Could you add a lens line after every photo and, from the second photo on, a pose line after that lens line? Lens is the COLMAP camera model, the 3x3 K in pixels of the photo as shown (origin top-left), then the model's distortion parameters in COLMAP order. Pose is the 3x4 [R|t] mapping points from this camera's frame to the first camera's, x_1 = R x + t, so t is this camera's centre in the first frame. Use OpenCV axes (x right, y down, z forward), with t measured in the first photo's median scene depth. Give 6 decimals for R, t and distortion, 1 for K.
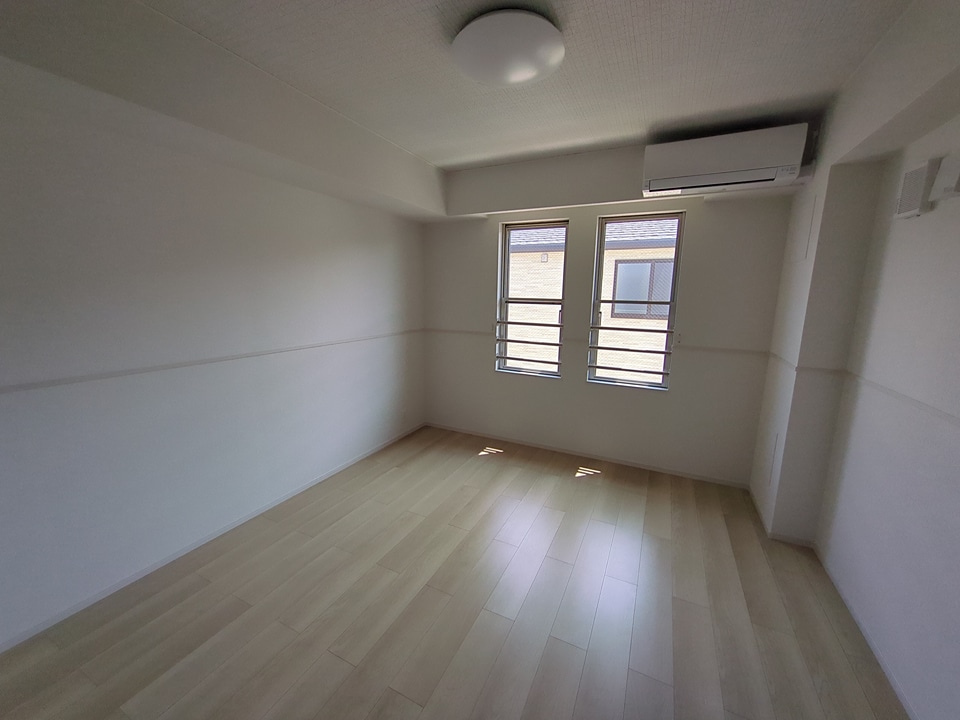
lens RADIAL K [[380.0, 0, 480.0], [0, 380.0, 360.0], [0, 0, 1]] dist [0.000329, 0.000229]
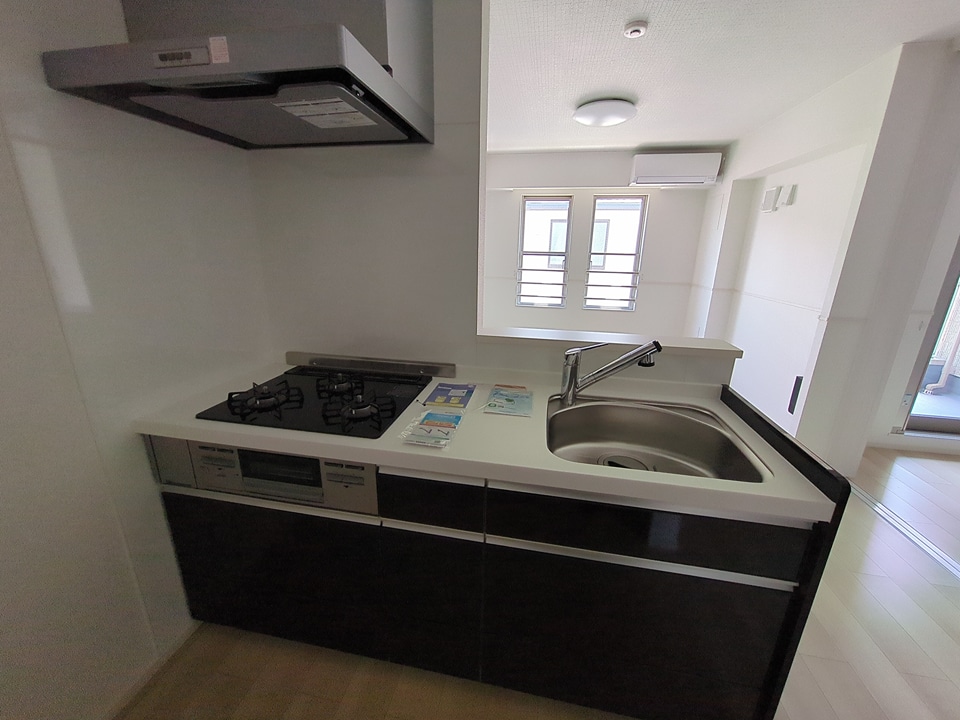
lens RADIAL K [[380.0, 0, 480.0], [0, 380.0, 360.0], [0, 0, 1]] dist [0.000329, 0.000229]
pose [[0.964107, -0.069922, 0.256141, -0.533291], [0.040779, 0.992250, 0.117377, 0.069787], [-0.262363, -0.102718, 0.959487, -0.369686]]
